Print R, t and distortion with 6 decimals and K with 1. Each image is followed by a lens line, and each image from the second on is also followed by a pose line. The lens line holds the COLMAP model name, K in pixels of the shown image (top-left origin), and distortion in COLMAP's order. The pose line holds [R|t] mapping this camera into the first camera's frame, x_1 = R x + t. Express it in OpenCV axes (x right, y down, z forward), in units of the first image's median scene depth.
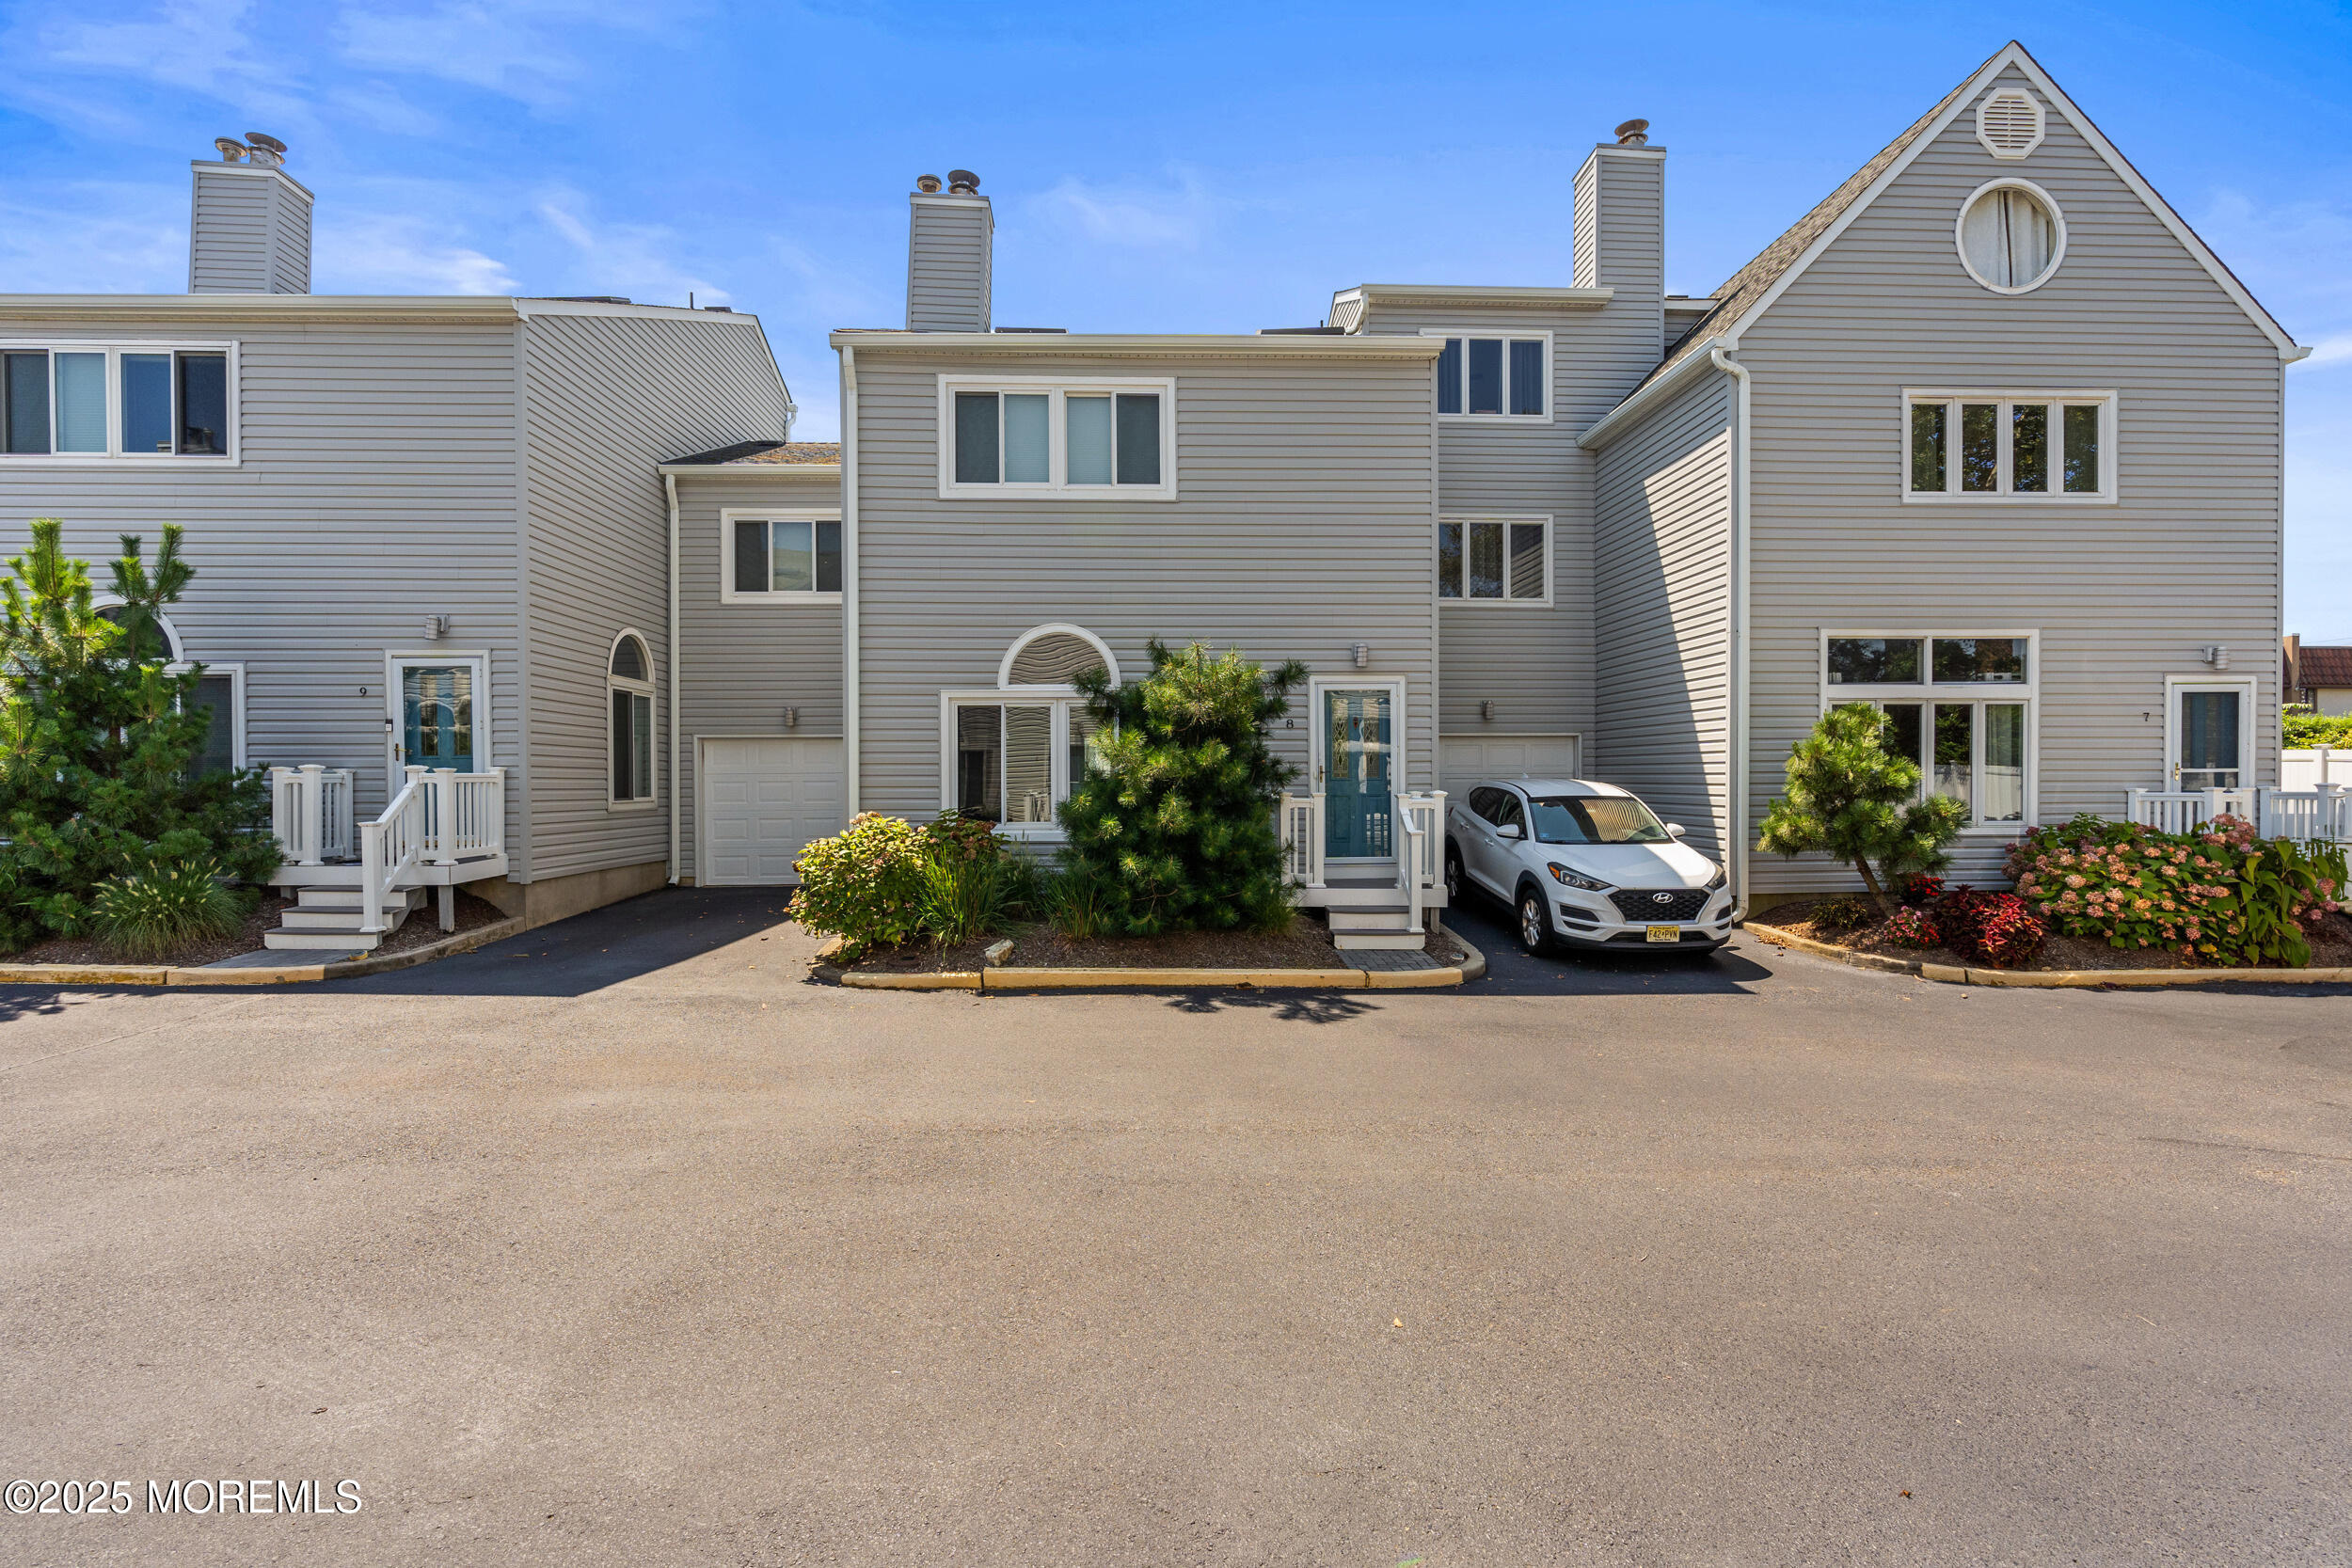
lens RADIAL K [[1064.4, 0, 1172.4], [0, 1064.4, 776.1], [0, 0, 1]] dist [-0.007580, 0.003668]
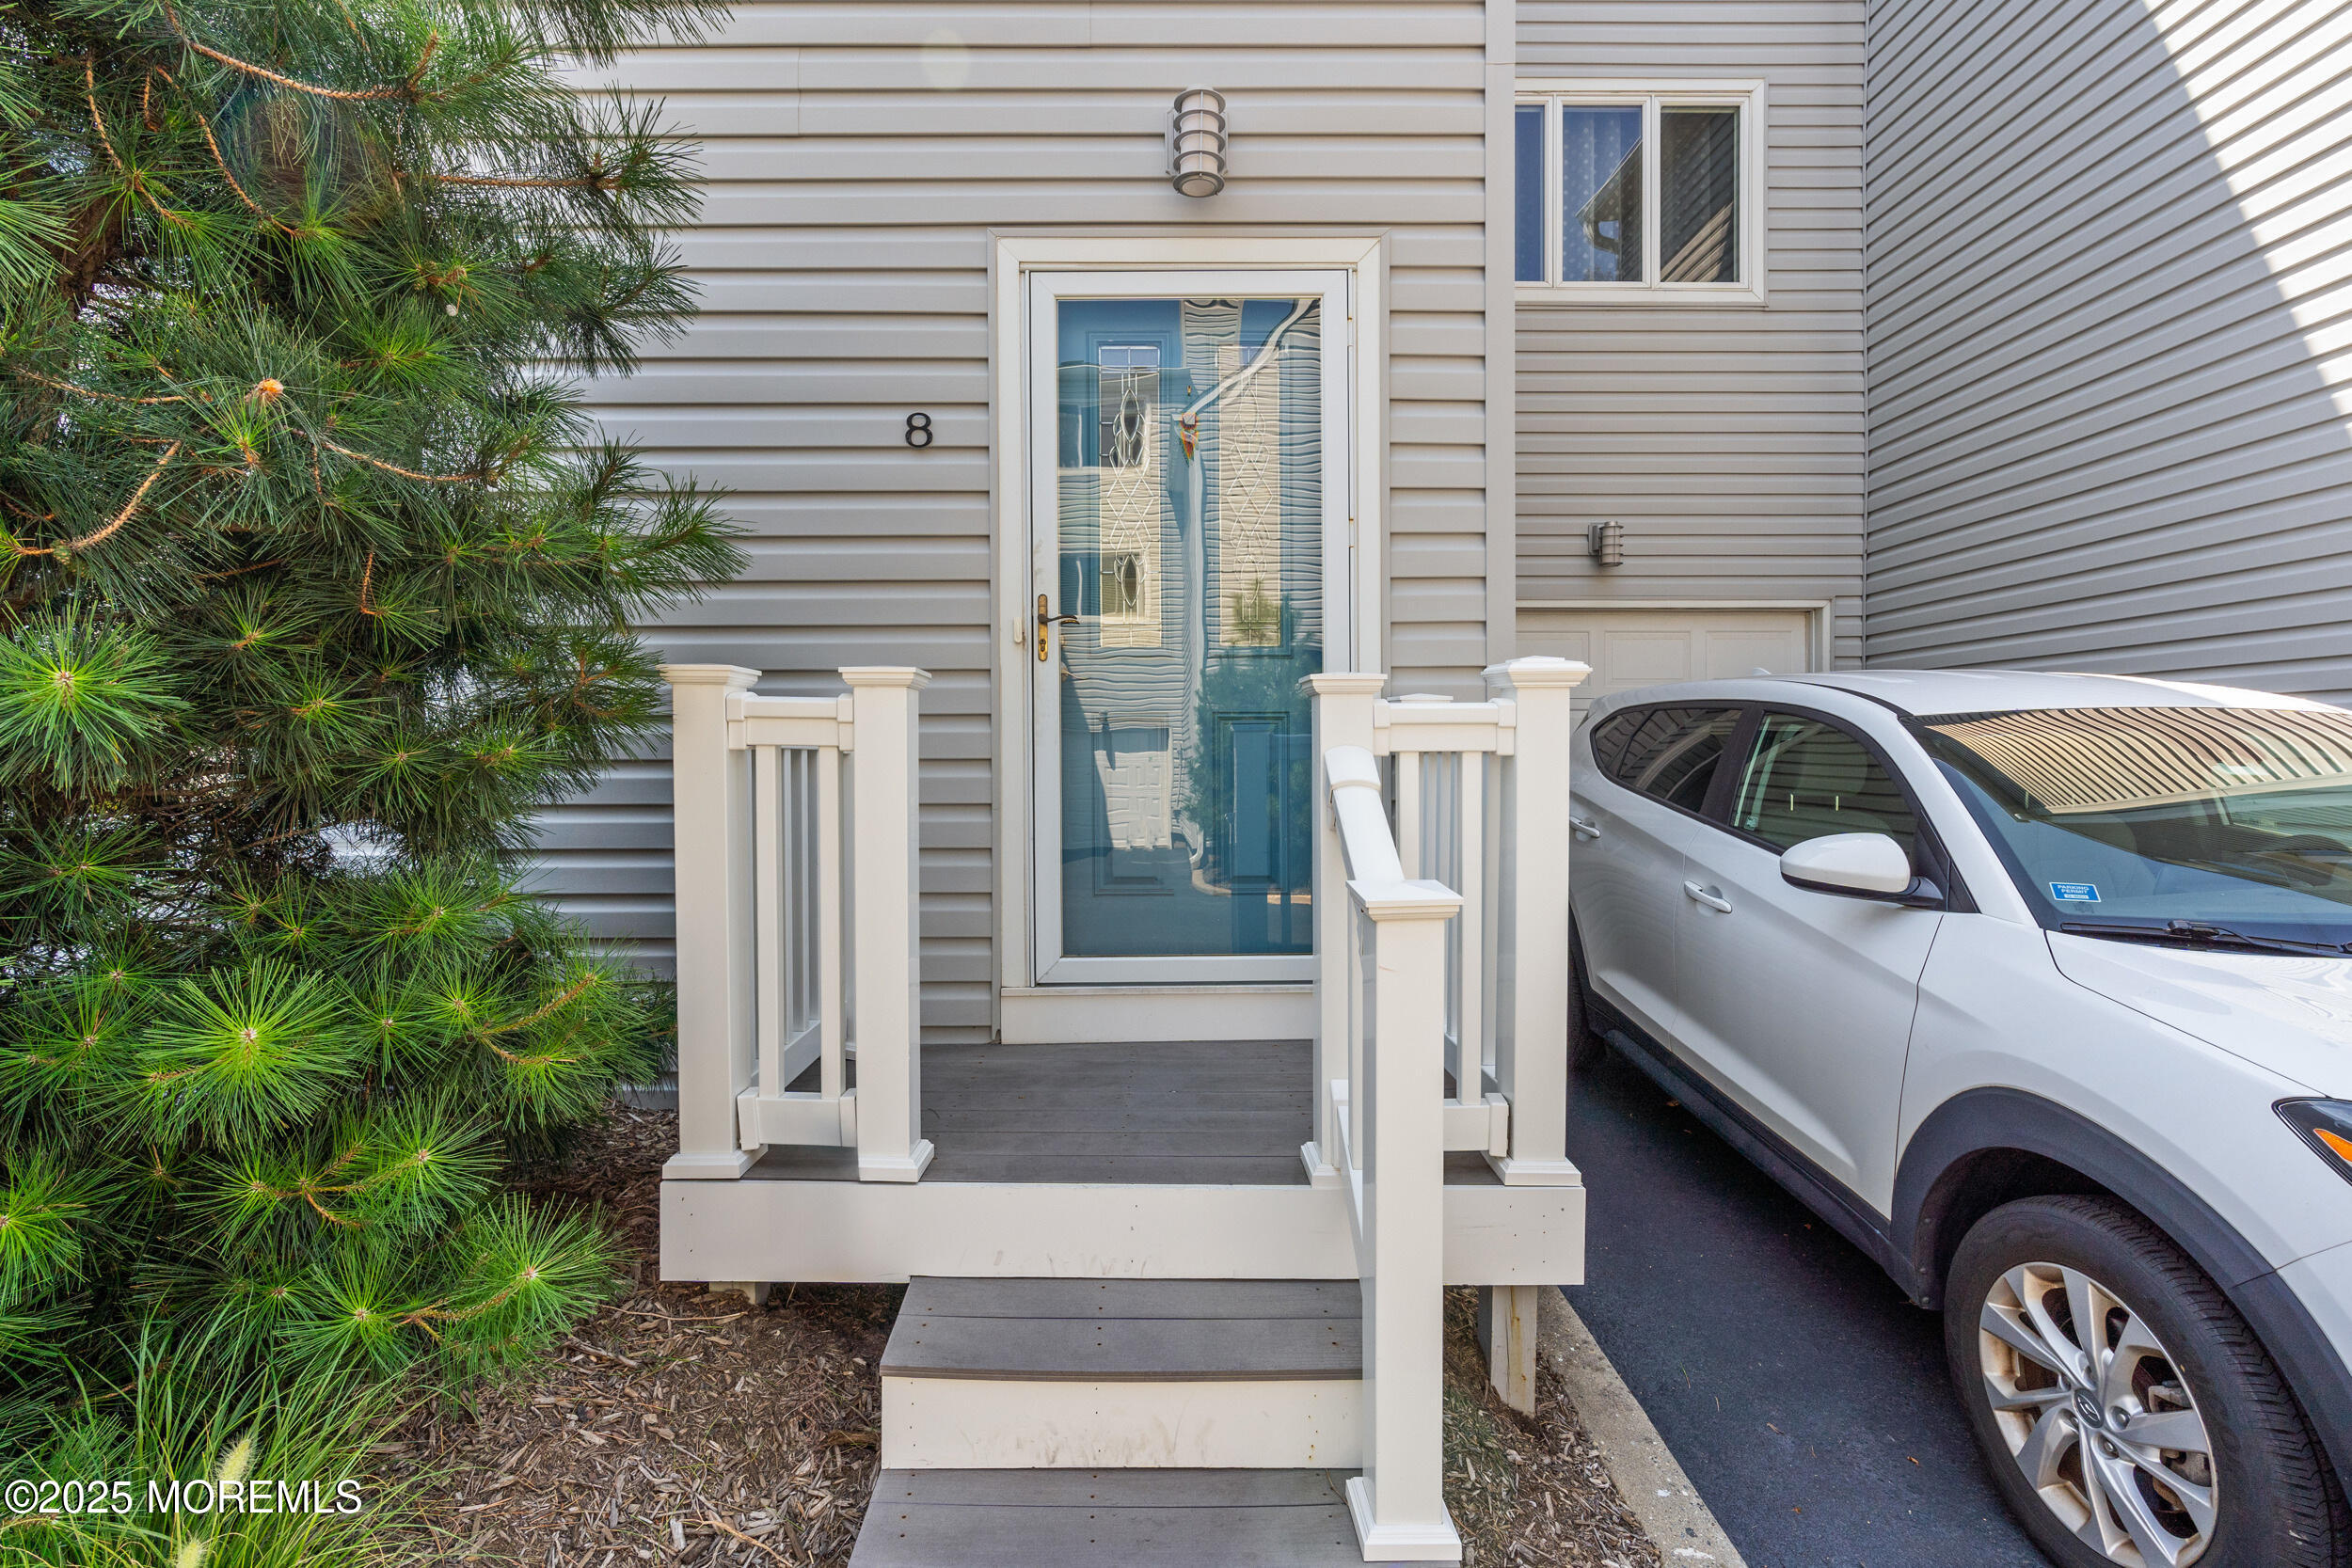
lens RADIAL K [[1064.4, 0, 1166.3], [0, 1064.4, 768.4], [0, 0, 1]] dist [-0.007580, 0.003668]
pose [[0.999478, -0.000614, -0.032299, 0.191599], [0.000931, 0.999952, 0.009801, 0.031502], [0.032291, -0.009826, 0.999430, 0.810391]]
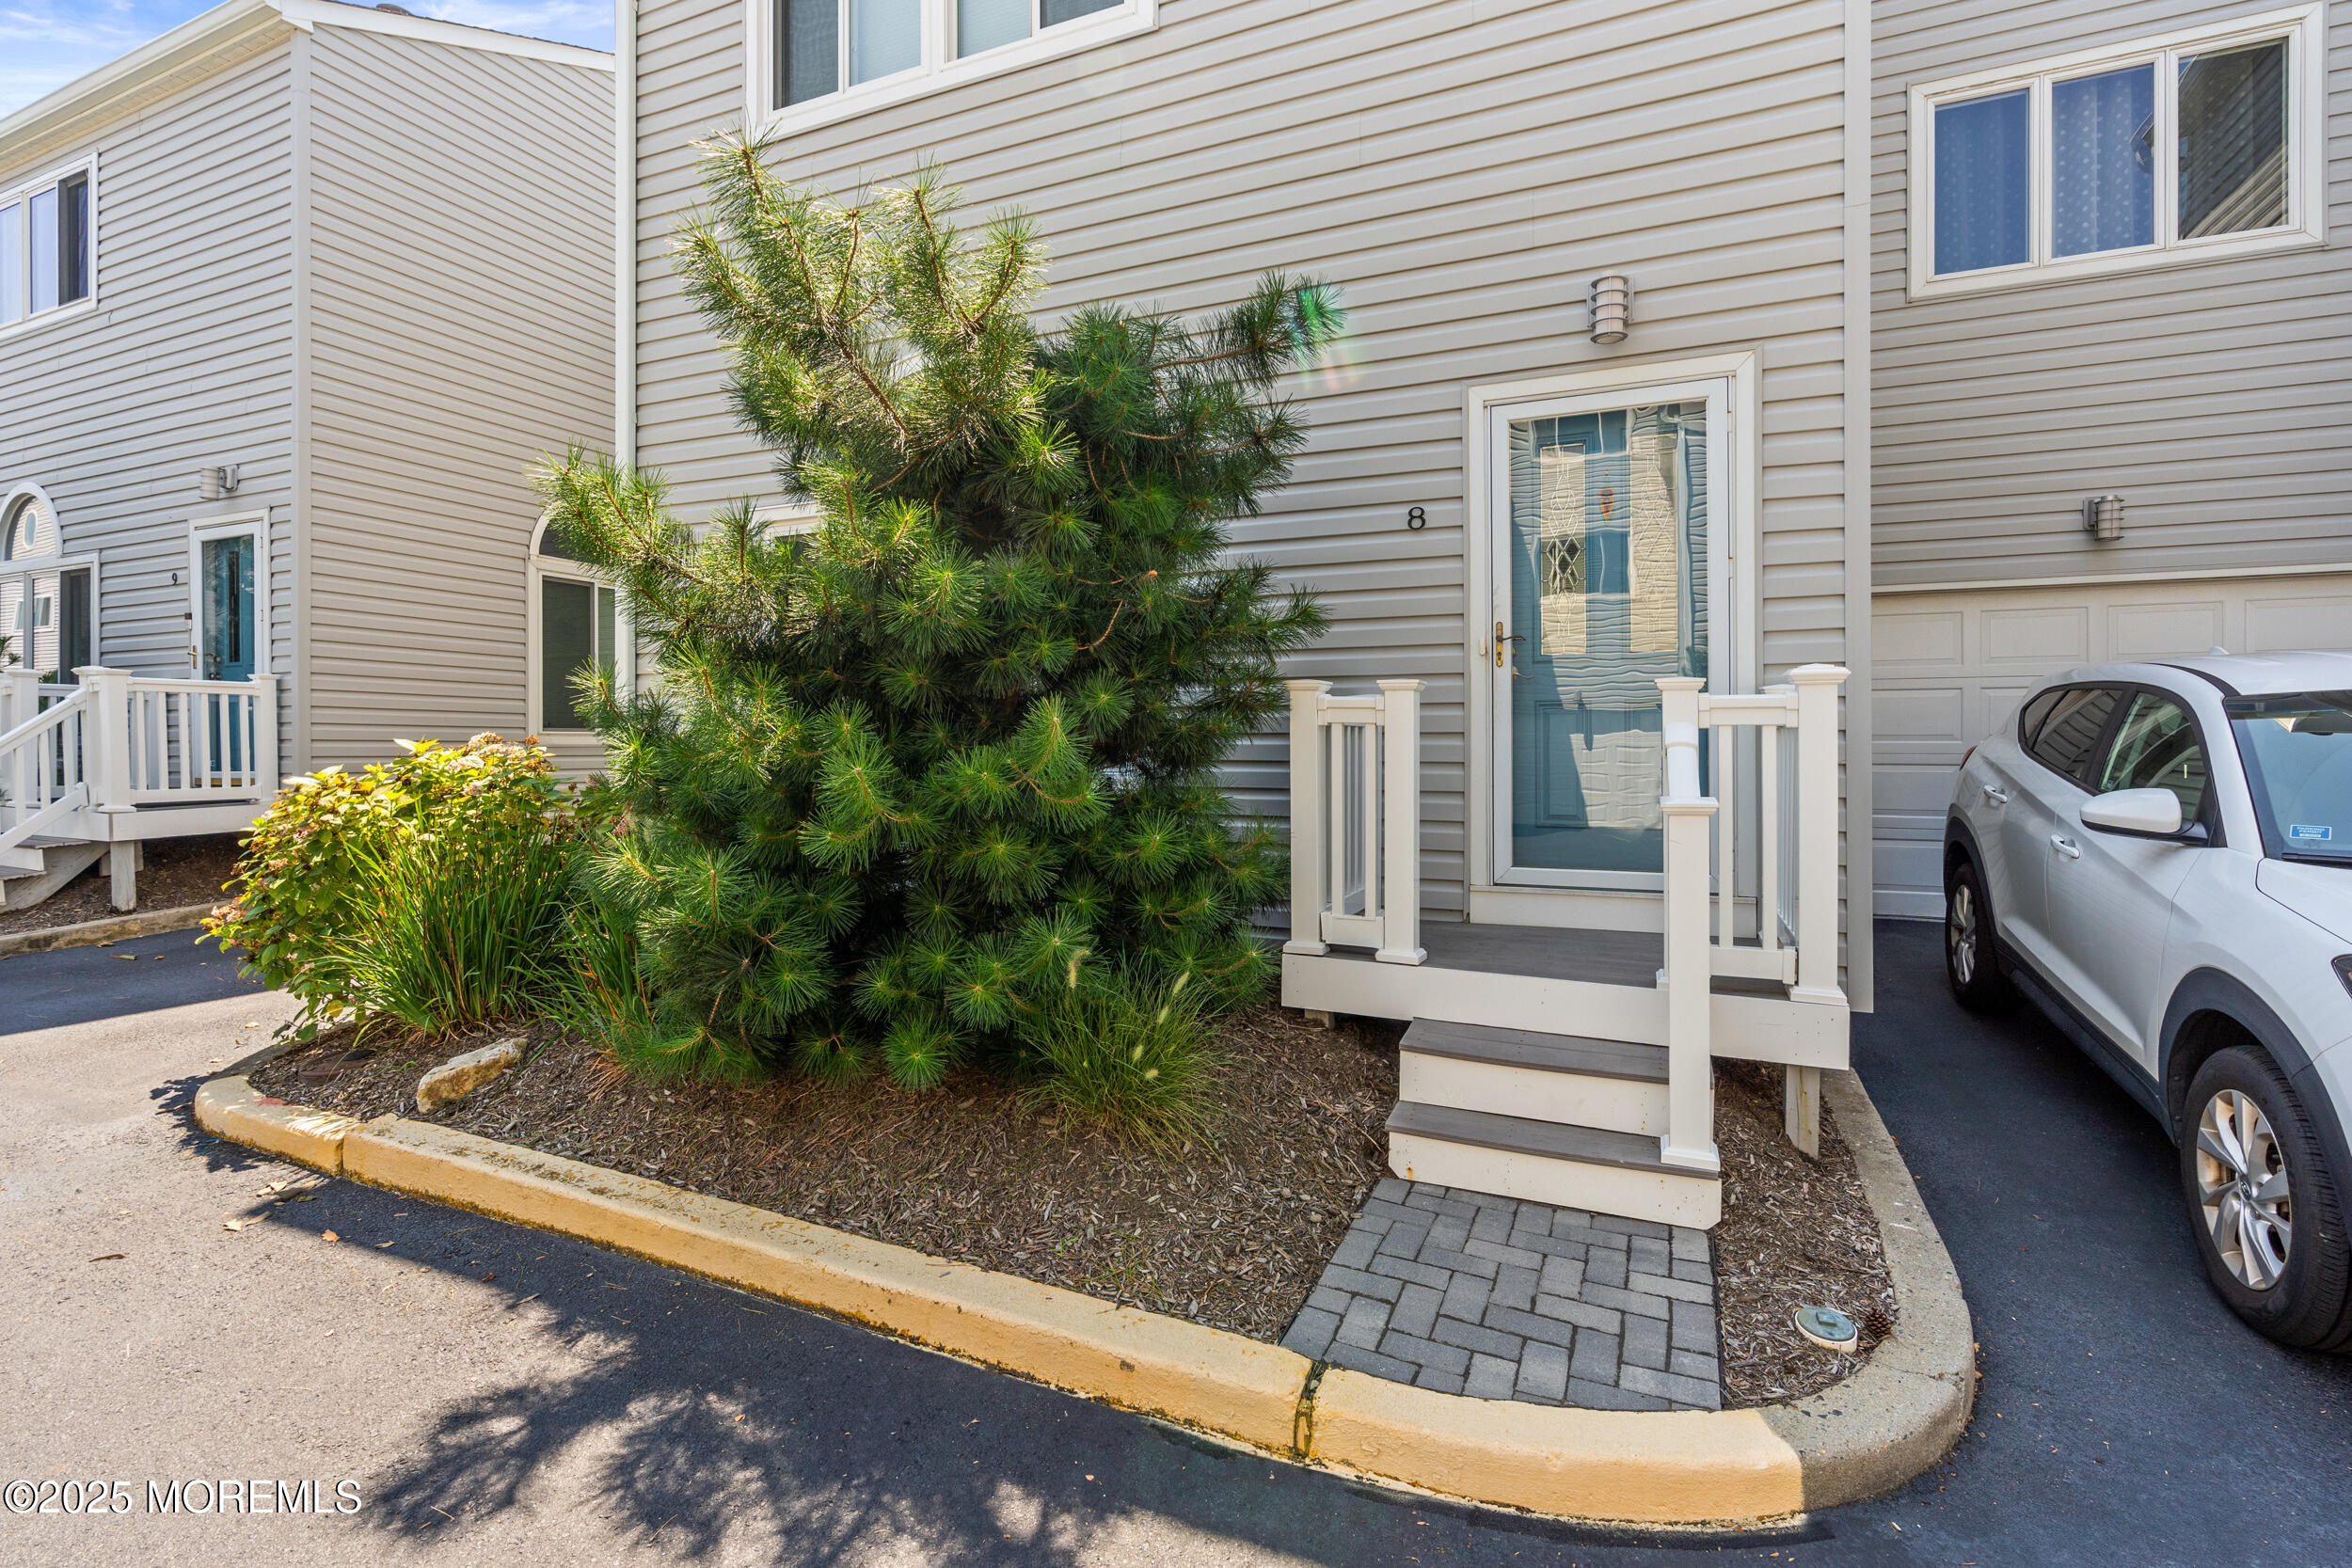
lens RADIAL K [[1064.4, 0, 1187.9], [0, 1064.4, 740.7], [0, 0, 1]] dist [-0.007580, 0.003668]
pose [[0.896499, 0.001852, -0.443043, 0.224818], [-0.001273, 0.999998, 0.001605, 0.034521], [0.443045, -0.000875, 0.896499, 0.664291]]
